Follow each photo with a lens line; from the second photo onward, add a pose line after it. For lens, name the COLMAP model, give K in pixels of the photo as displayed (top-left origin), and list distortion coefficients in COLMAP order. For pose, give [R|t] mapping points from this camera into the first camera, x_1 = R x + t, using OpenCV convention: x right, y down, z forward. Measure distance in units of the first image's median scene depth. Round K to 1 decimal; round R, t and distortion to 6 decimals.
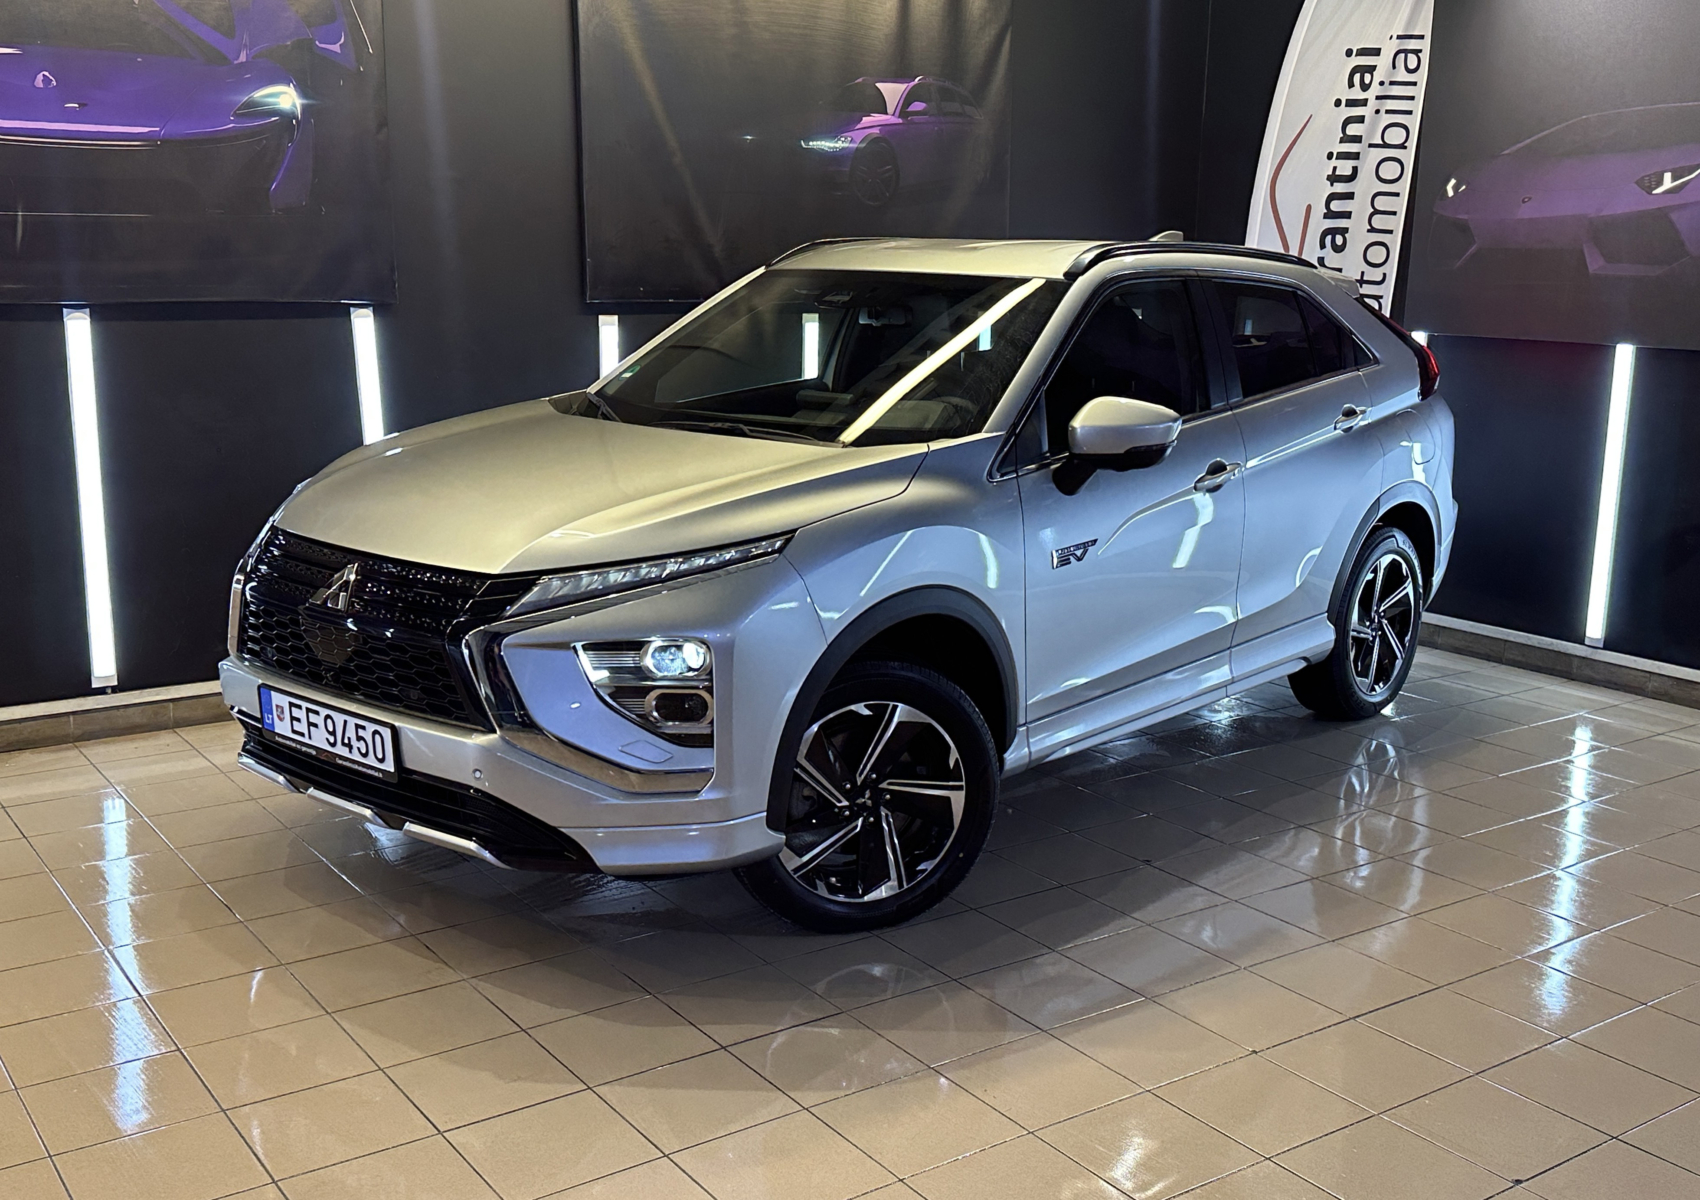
lens RADIAL K [[1745.8, 0, 850.0], [0, 1745.8, 600.0], [0, 0, 1]] dist [-0.001436, -0.000996]
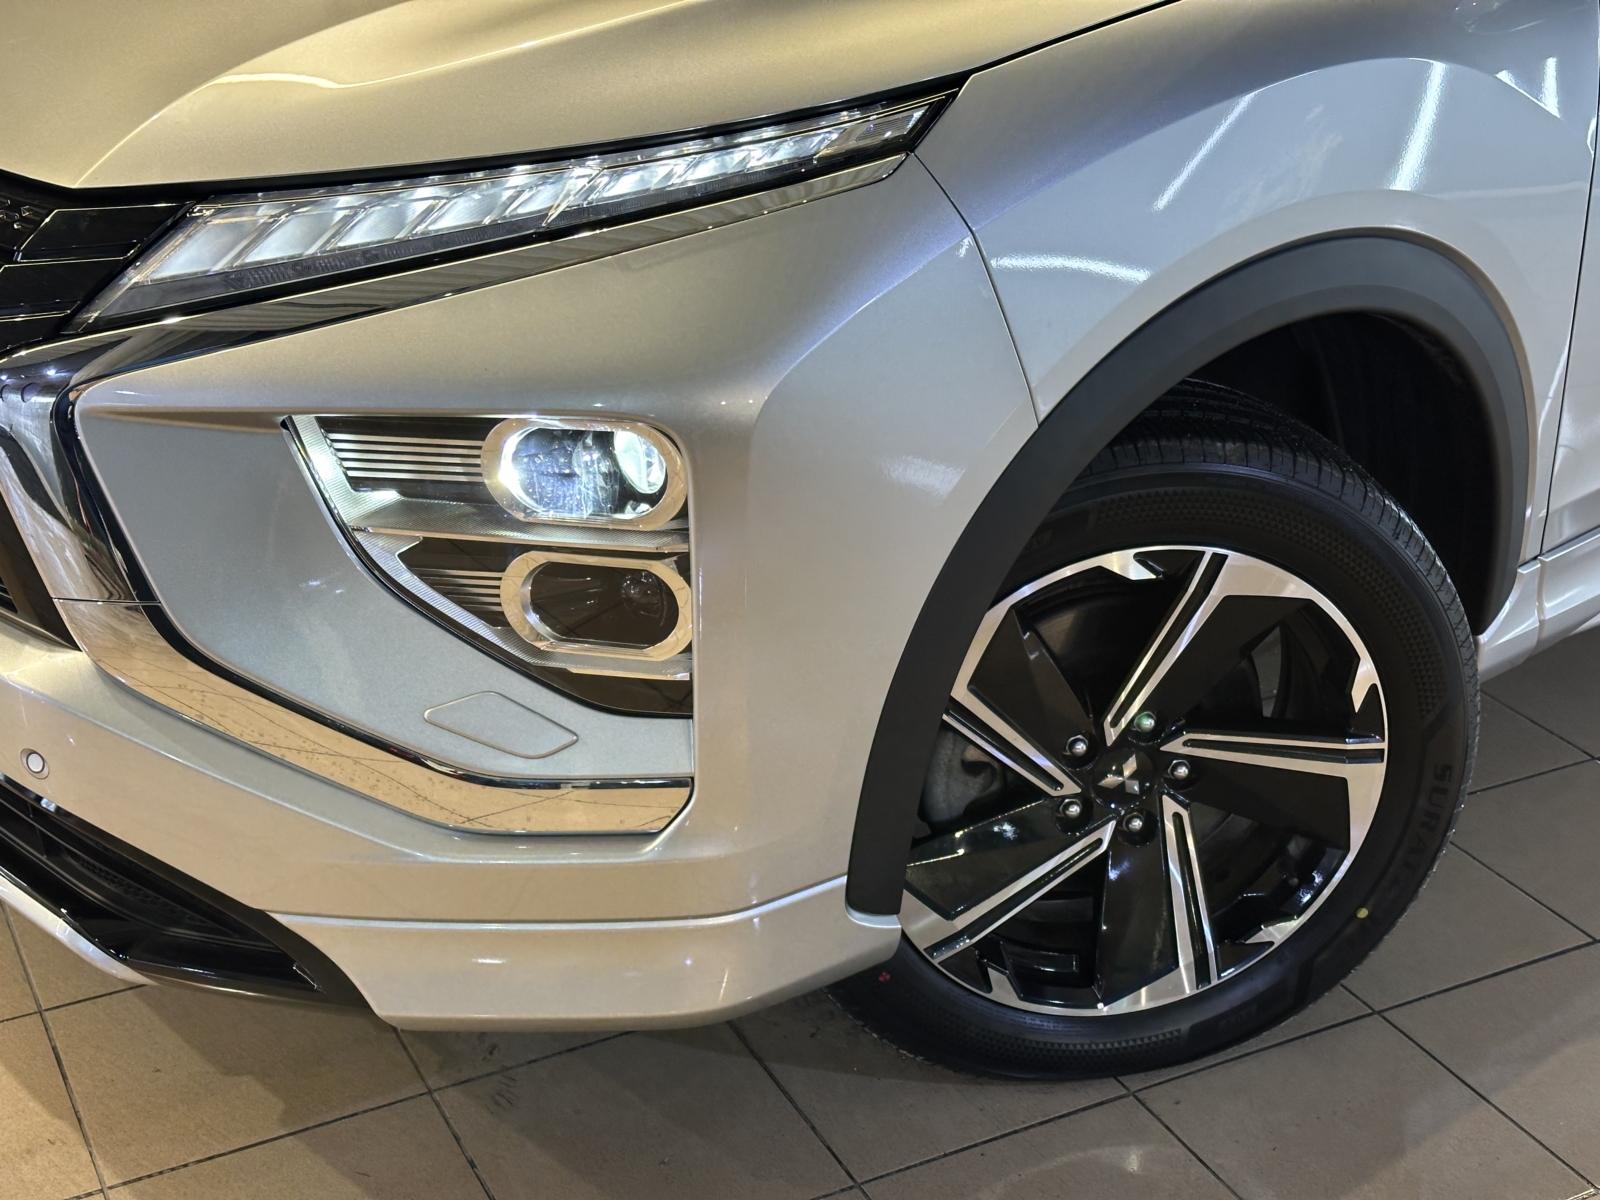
lens RADIAL K [[2259.7, 0, 800.0], [0, 2259.7, 600.0], [0, 0, 1]] dist [0.156024, -0.013803]
pose [[0.990147, 0.054237, -0.129105, 0.000310], [-0.024610, 0.974995, 0.220858, -0.036240], [0.137856, -0.215505, 0.966723, 0.516990]]
